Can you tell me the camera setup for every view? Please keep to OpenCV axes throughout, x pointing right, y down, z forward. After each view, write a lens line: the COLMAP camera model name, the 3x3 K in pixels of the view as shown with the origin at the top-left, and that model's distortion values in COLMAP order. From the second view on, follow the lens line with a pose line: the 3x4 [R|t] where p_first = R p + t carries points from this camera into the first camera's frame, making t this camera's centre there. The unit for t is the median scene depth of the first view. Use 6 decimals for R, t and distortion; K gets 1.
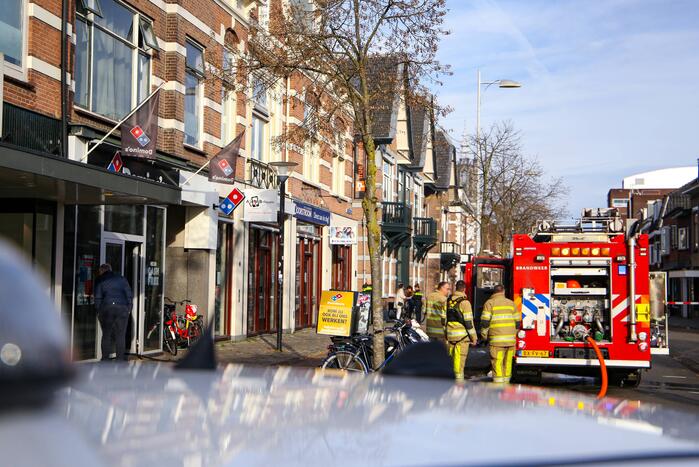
lens RADIAL K [[955.5, 0, 349.5], [0, 955.5, 233.5], [0, 0, 1]] dist [0.048474, 0.061000]
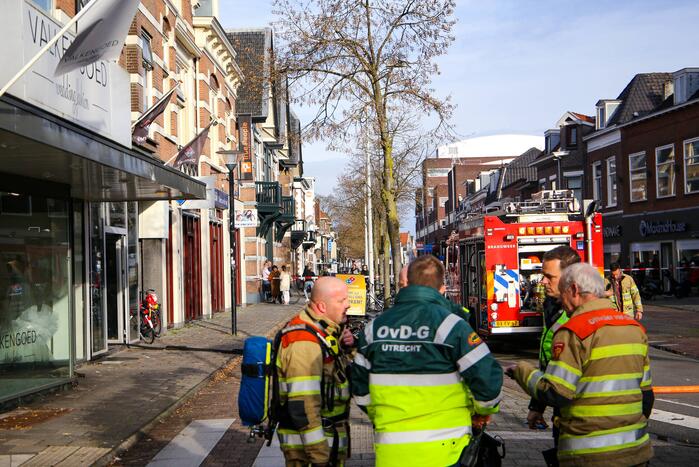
lens RADIAL K [[1026.7, 0, 336.8], [0, 1026.7, 233.8], [0, 0, 1]] dist [0.020985, 0.006861]
pose [[0.982615, -0.032974, 0.182704, -0.211511], [0.028540, 0.999232, 0.026843, -0.015767], [-0.183449, -0.021162, 0.982801, -0.127270]]
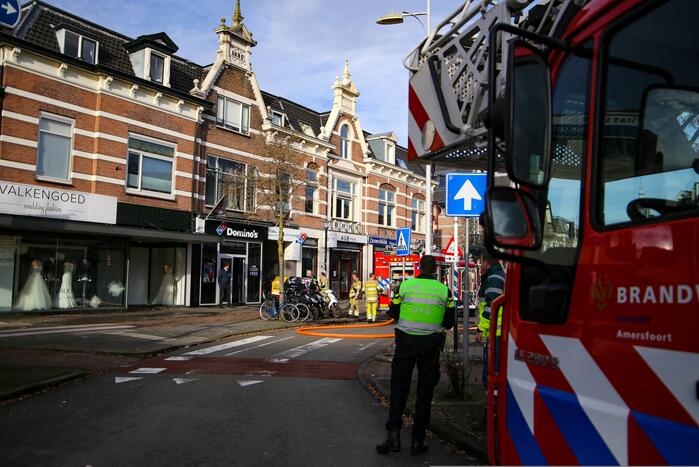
lens RADIAL K [[550.7, 0, 349.5], [0, 550.7, 233.5], [0, 0, 1]] dist [-0.001197, 0.000143]
pose [[0.930073, -0.028238, -0.366288, 0.592350], [0.015202, 0.999146, -0.038427, 0.005972], [0.367060, 0.030172, 0.929708, -0.227979]]
